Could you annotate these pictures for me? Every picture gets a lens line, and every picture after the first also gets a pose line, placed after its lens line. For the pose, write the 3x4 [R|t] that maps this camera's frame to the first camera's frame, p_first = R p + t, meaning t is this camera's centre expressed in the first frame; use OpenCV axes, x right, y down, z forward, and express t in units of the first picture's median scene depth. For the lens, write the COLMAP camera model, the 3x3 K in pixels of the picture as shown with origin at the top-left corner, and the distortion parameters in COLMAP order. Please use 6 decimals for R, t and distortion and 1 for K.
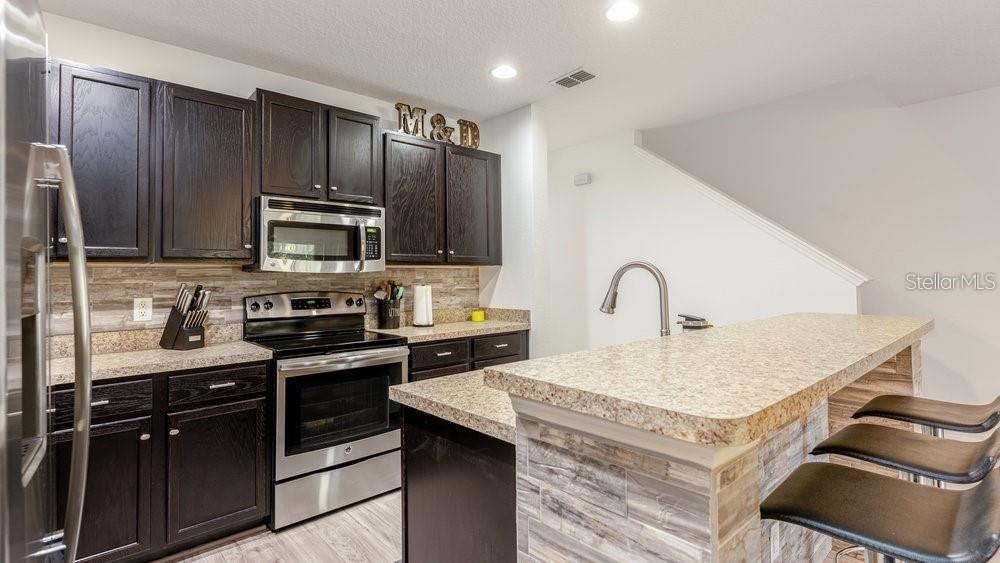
lens RADIAL K [[468.1, 0, 504.2], [0, 468.1, 262.7], [0, 0, 1]] dist [0.000425, 0.000026]
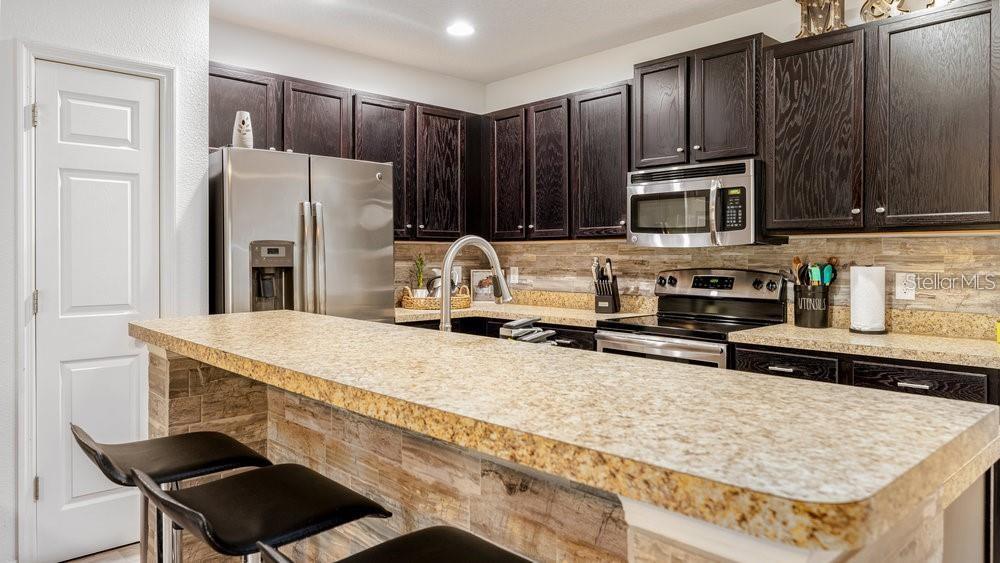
lens RADIAL K [[666.7, 0, 499.2], [0, 666.7, 261.4], [0, 0, 1]] dist [0.004334, -0.000066]
pose [[0.012934, 0.021665, -0.999682, 0.802722], [0.032504, 0.999228, 0.022076, 0.008376], [0.999388, -0.032779, 0.012220, 0.587636]]
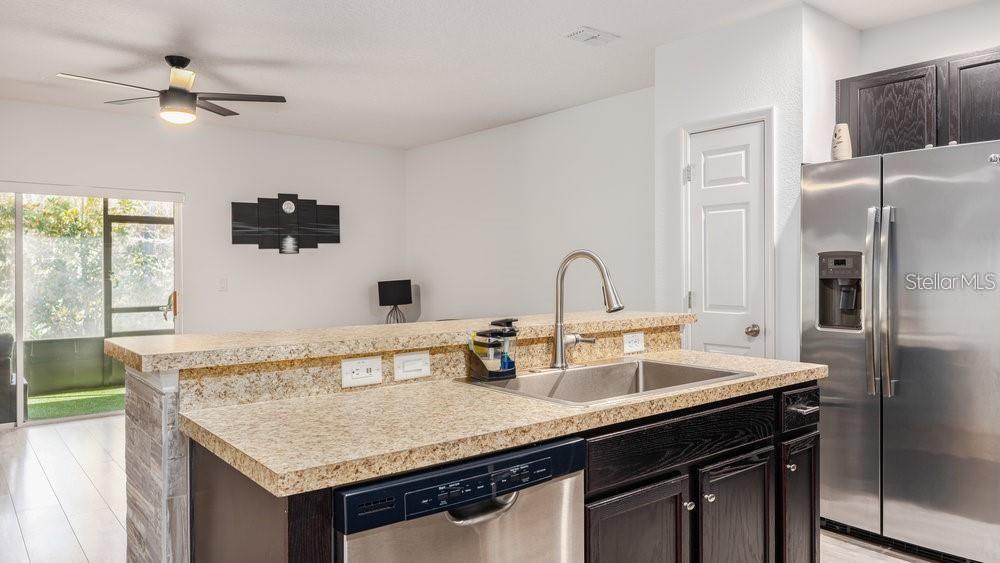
lens RADIAL K [[676.0, 0, 500.5], [0, 676.0, 276.9], [0, 0, 1]] dist [0.024099, 0.001336]
pose [[-0.998943, 0.016124, 0.043055, 0.226653], [0.015032, 0.999560, -0.025559, 0.045052], [-0.043449, -0.024885, -0.998746, 1.314109]]
